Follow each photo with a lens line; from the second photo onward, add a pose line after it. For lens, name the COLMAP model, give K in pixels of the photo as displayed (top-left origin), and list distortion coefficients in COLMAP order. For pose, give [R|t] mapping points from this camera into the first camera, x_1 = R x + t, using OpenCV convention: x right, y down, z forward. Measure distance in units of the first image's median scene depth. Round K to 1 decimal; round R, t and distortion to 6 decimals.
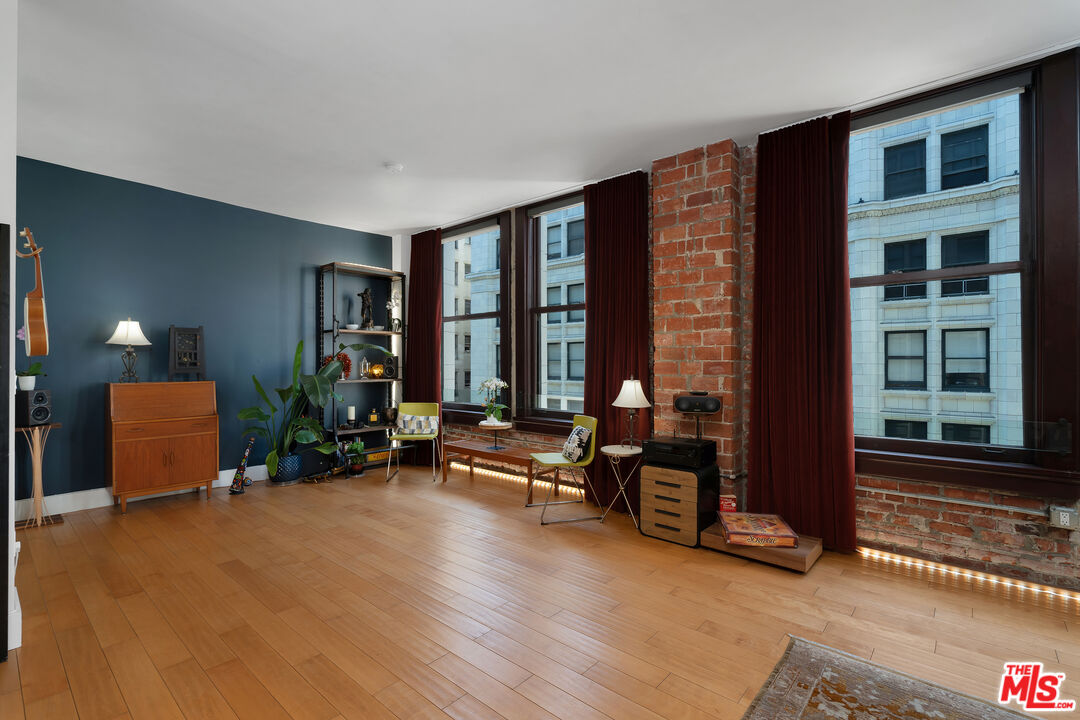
lens RADIAL K [[491.7, 0, 532.8], [0, 491.7, 362.7], [0, 0, 1]] dist [0.001561, 0.000994]
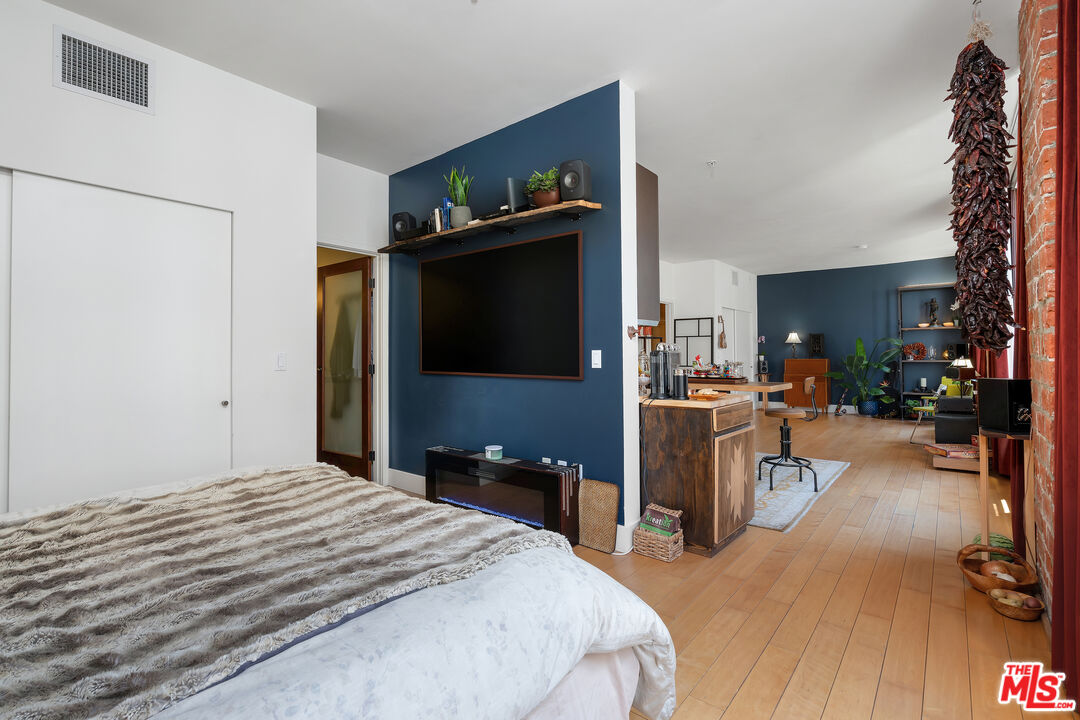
lens RADIAL K [[491.7, 0, 534.9], [0, 491.7, 354.1], [0, 0, 1]] dist [0.001561, 0.000994]
pose [[0.039625, -0.004660, -0.999204, 1.415721], [0.006159, 0.999971, -0.004419, 0.019142], [0.999196, -0.005979, 0.039653, -0.316324]]
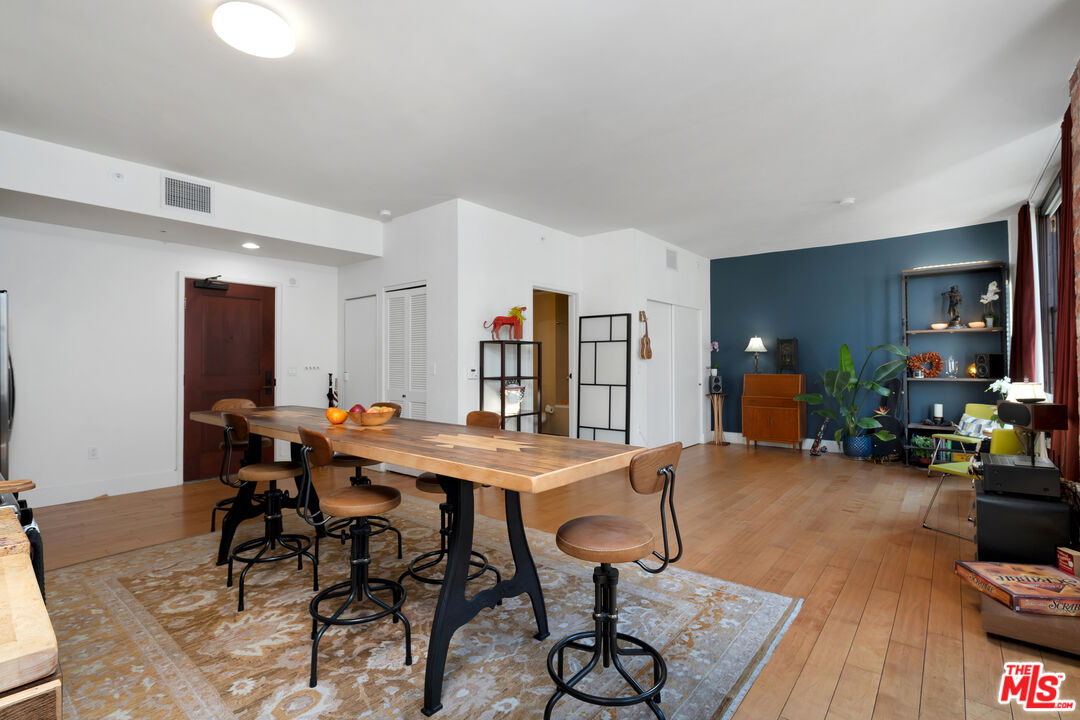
lens RADIAL K [[491.7, 0, 538.3], [0, 491.7, 364.9], [0, 0, 1]] dist [0.001561, 0.000994]
pose [[0.041294, 0.000720, -0.999147, 0.803467], [0.002307, 0.999997, 0.000816, 0.005919], [0.999144, -0.002339, 0.041292, 0.171407]]
